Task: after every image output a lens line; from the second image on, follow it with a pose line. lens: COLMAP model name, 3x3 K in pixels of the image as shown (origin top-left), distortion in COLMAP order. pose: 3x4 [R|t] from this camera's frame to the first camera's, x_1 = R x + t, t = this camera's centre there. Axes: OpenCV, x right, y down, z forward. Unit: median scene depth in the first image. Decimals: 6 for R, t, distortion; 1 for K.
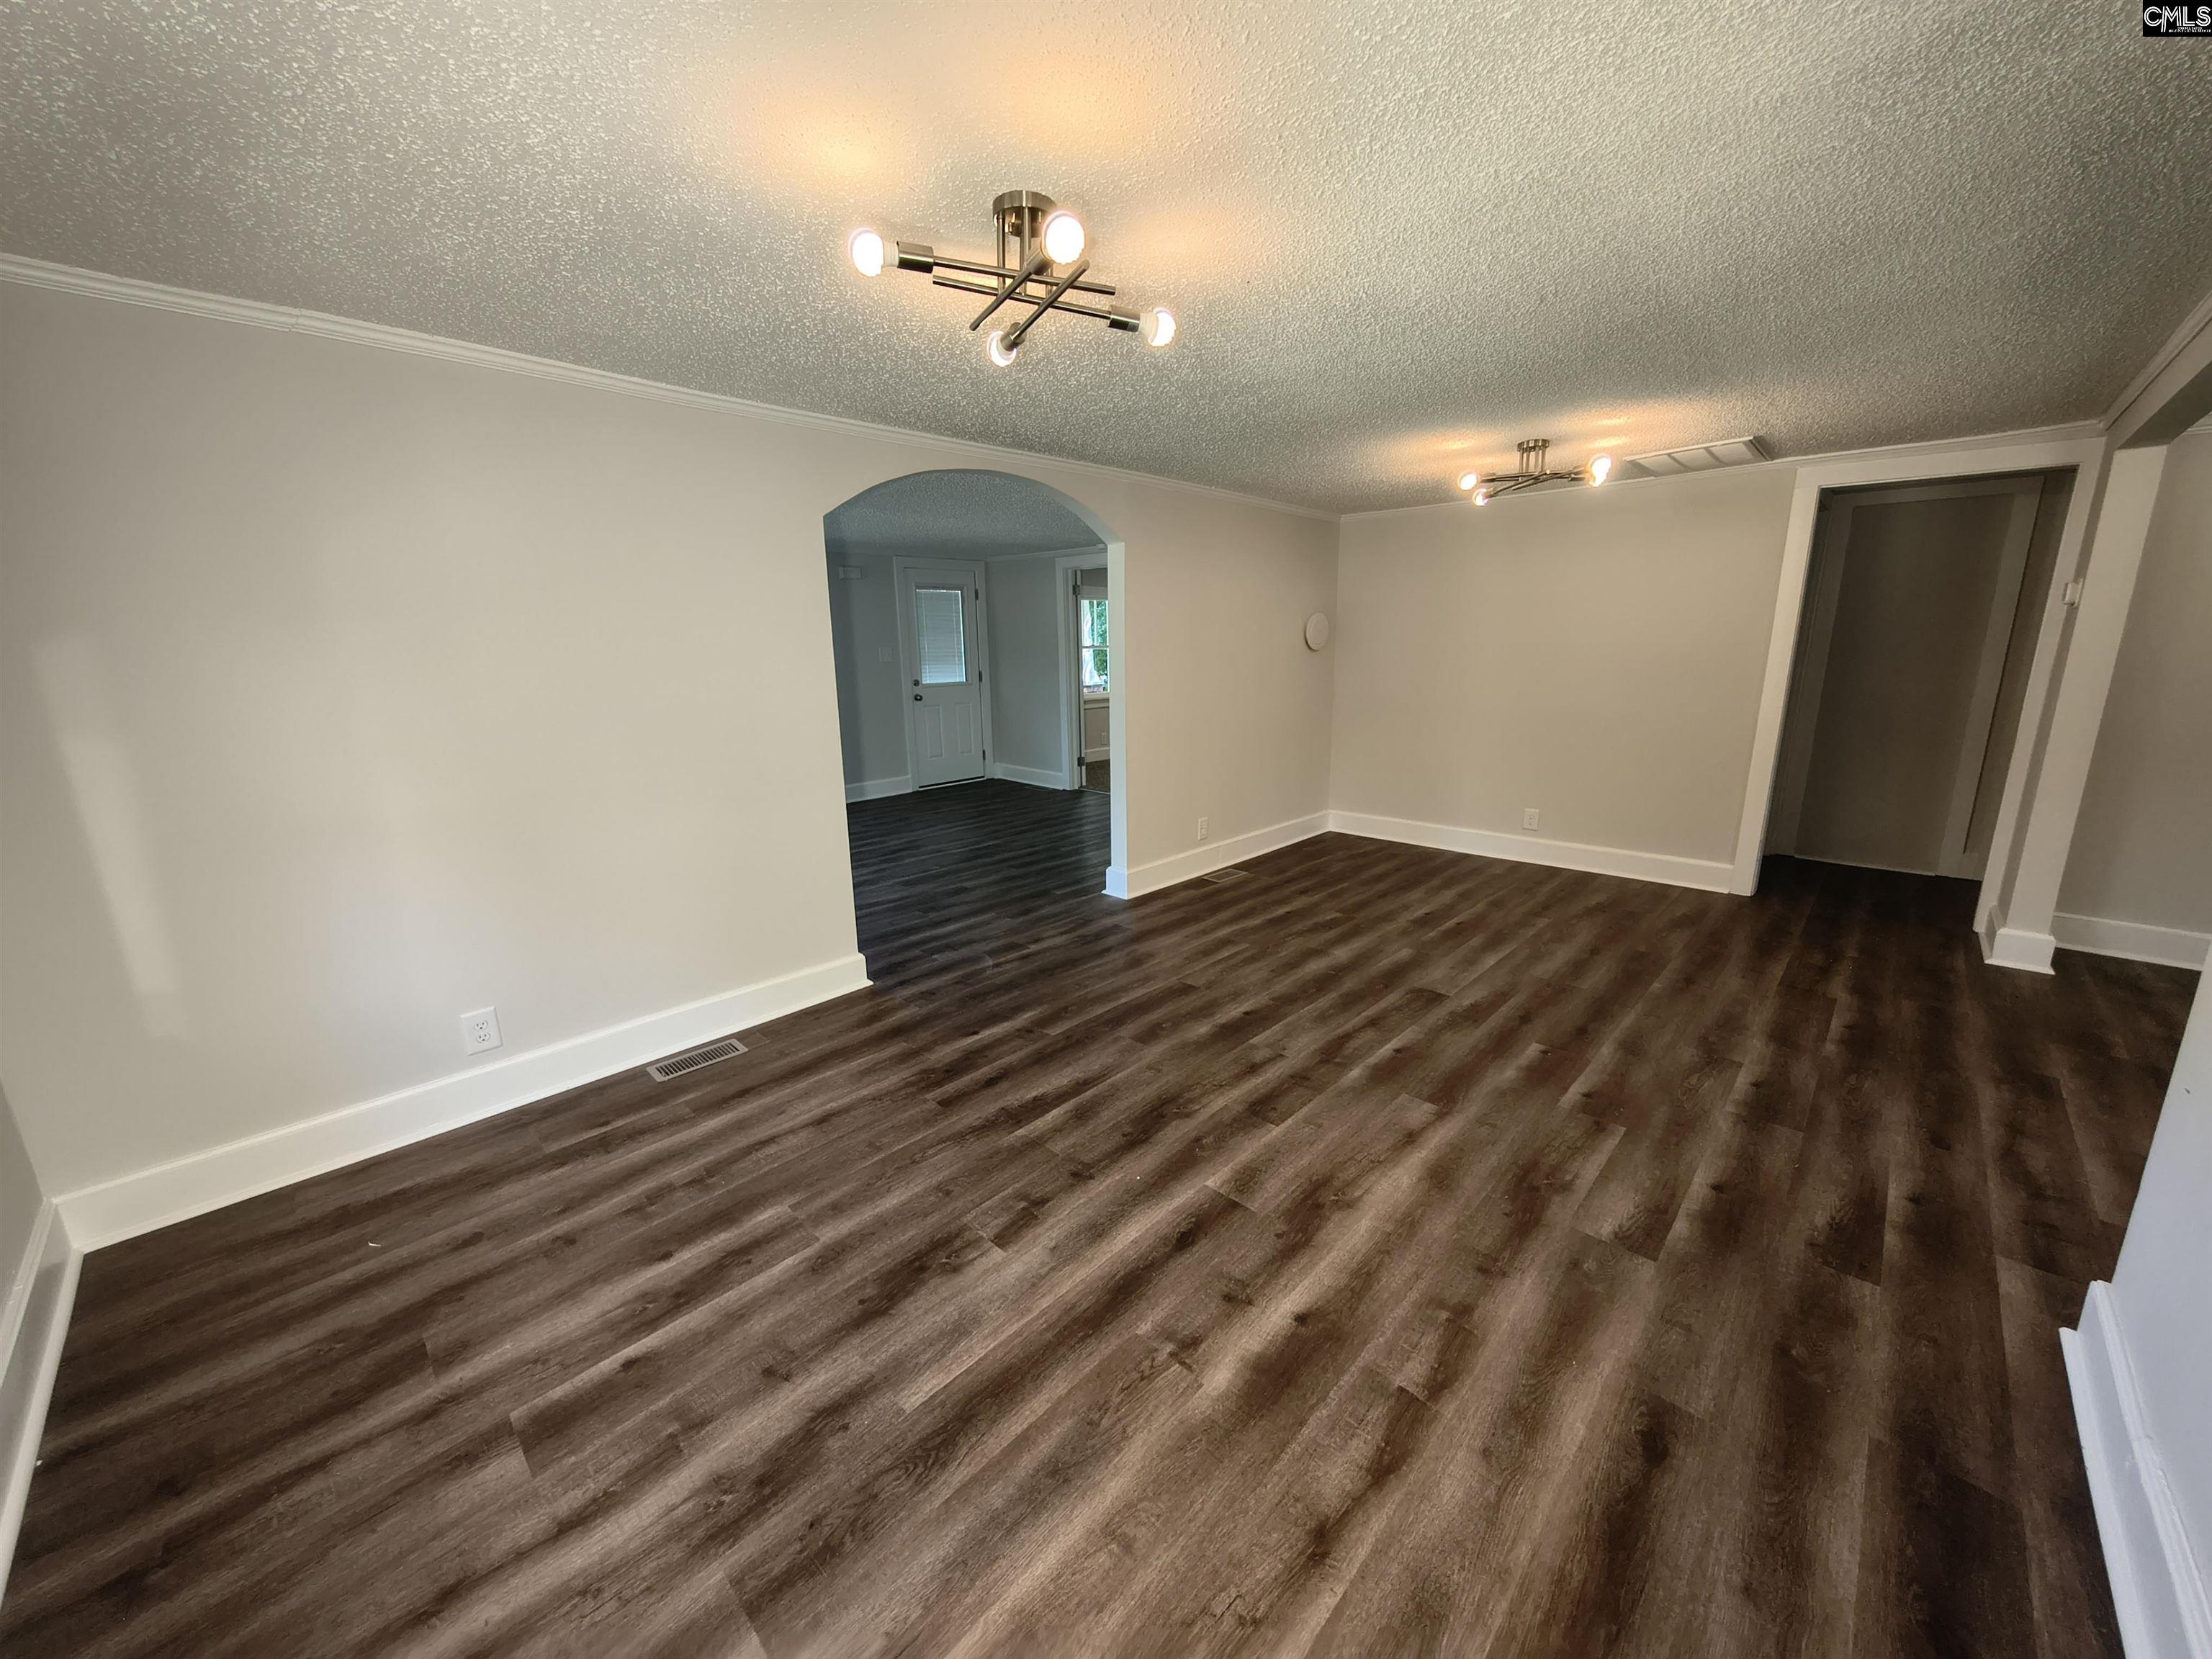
lens RADIAL K [[830.0, 0, 1109.3], [0, 830.0, 827.9], [0, 0, 1]] dist [-0.000437, -0.000048]
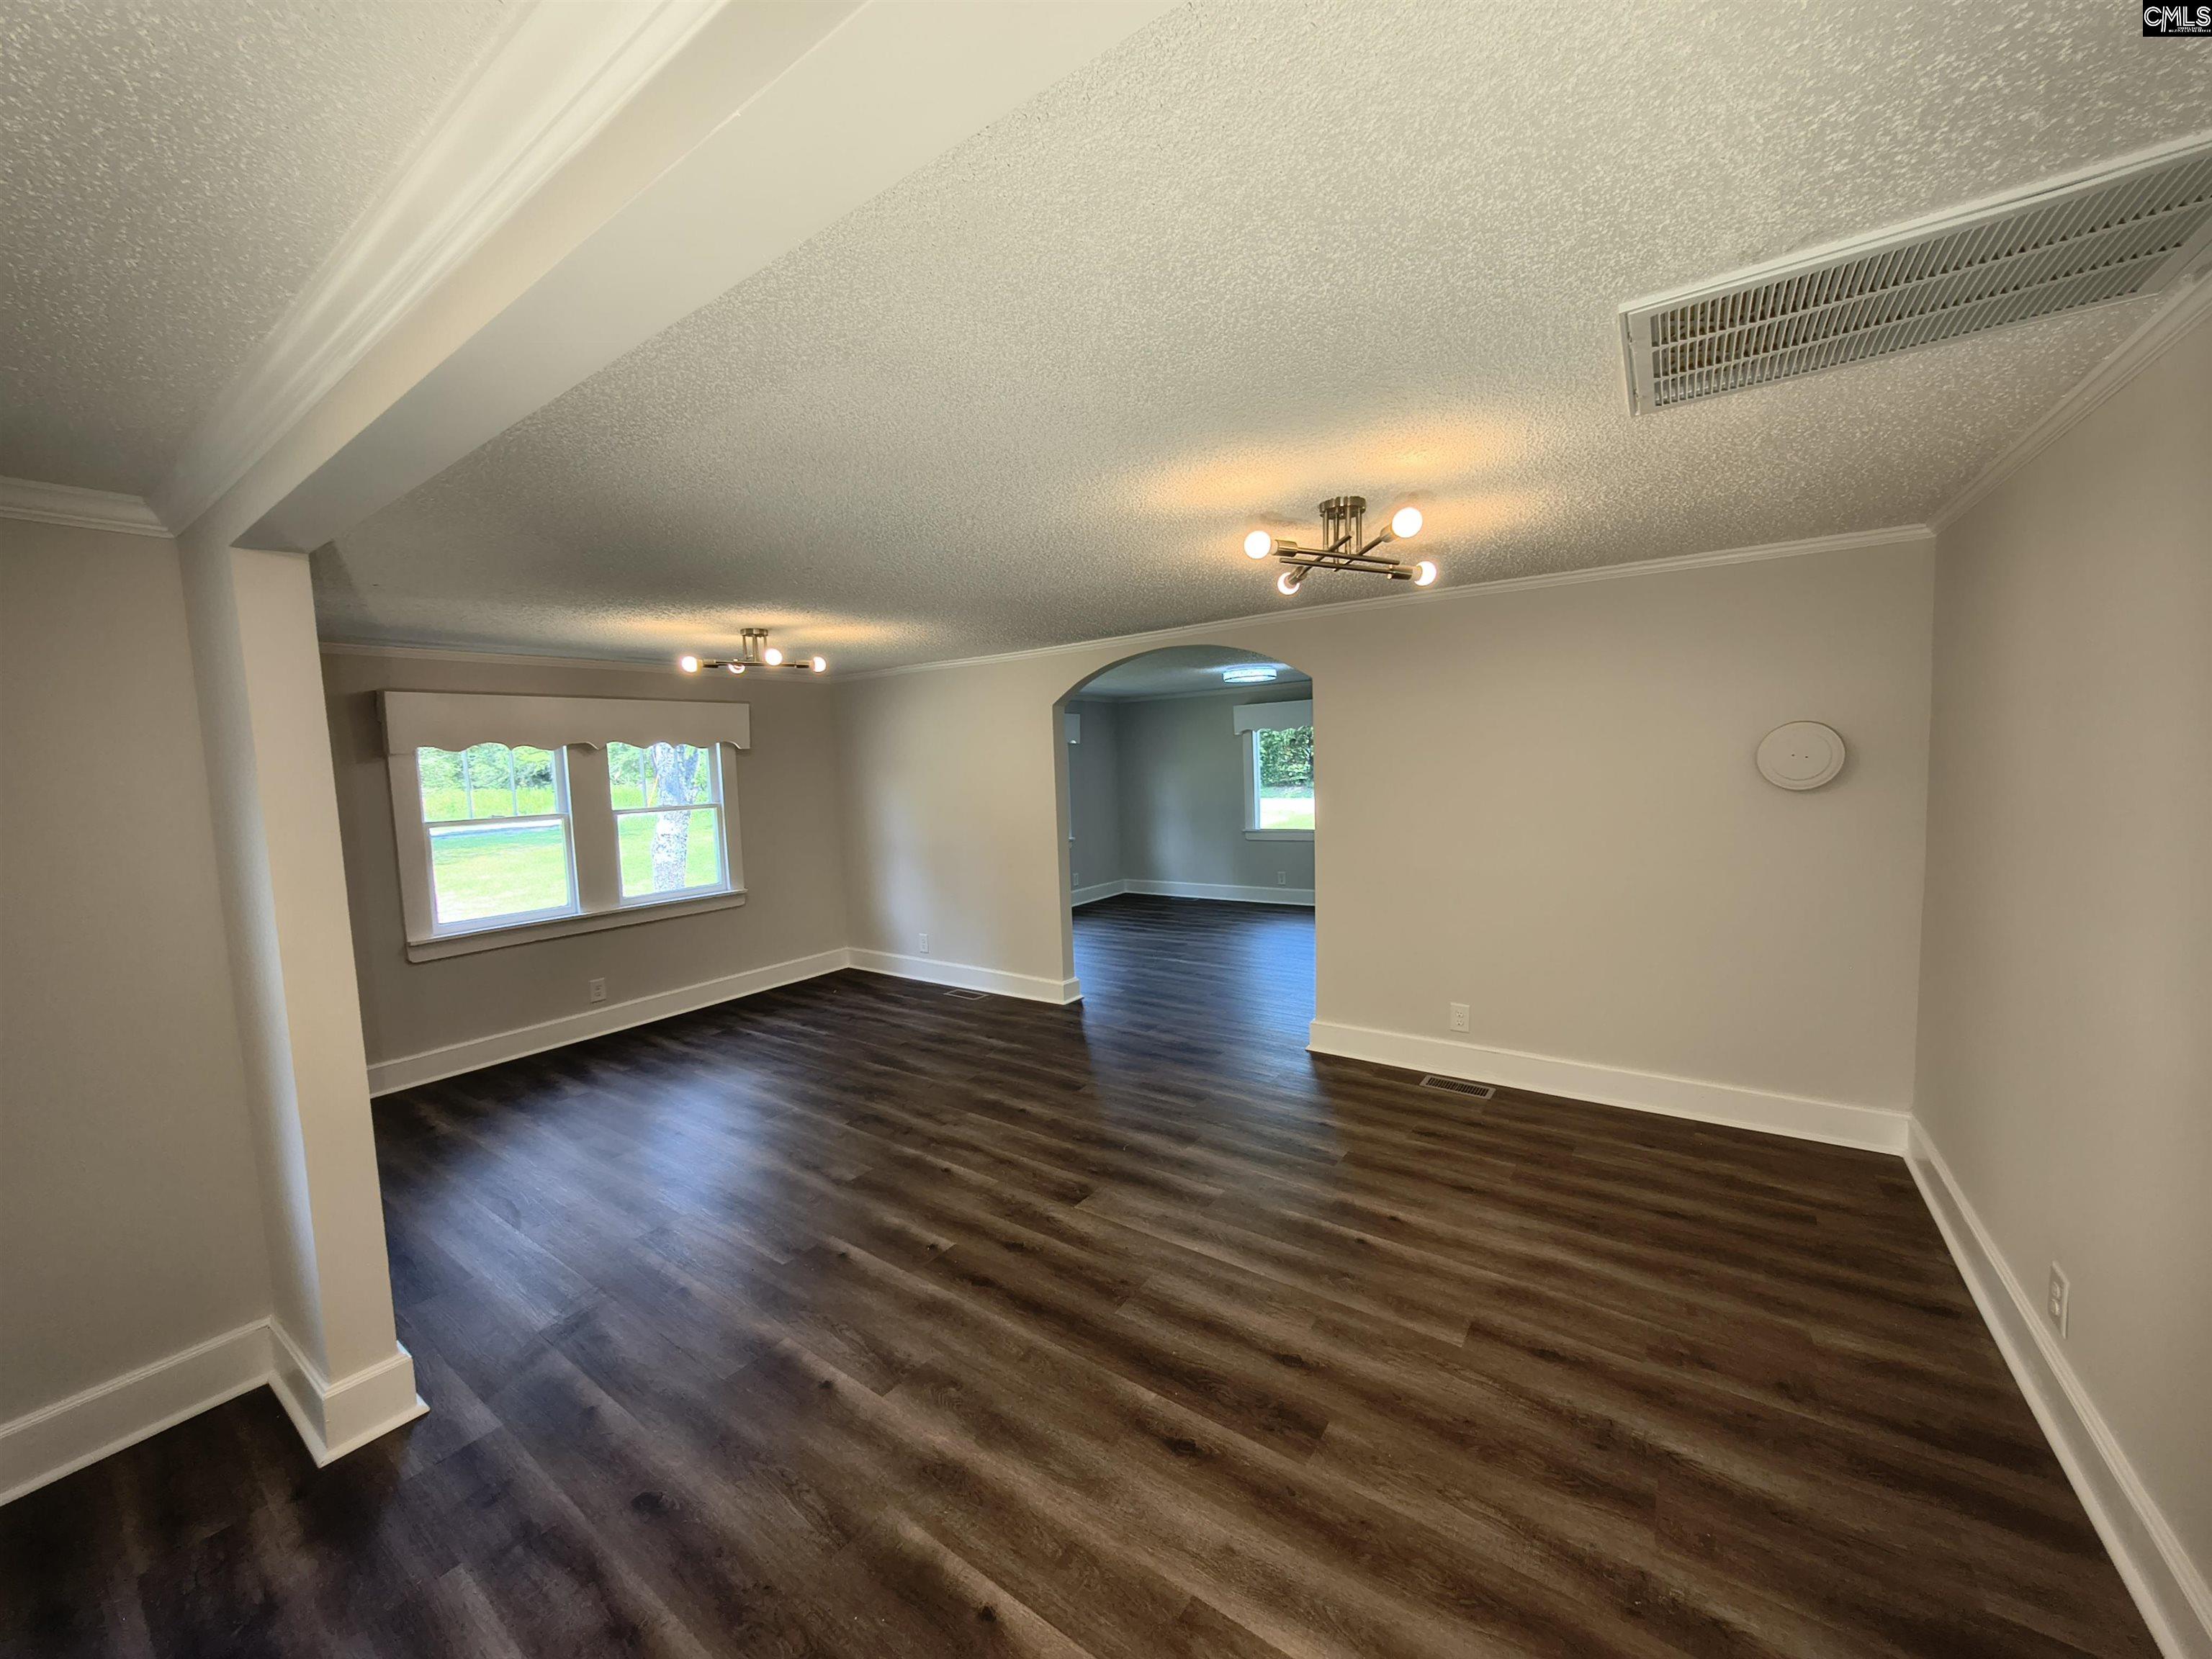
lens RADIAL K [[830.0, 0, 1109.3], [0, 830.0, 827.9], [0, 0, 1]] dist [-0.000437, -0.000048]
pose [[0.153624, 0.092366, -0.983803, 1.218115], [-0.184161, 0.980854, 0.063332, -0.242913], [0.970816, 0.171449, 0.167693, 0.816932]]
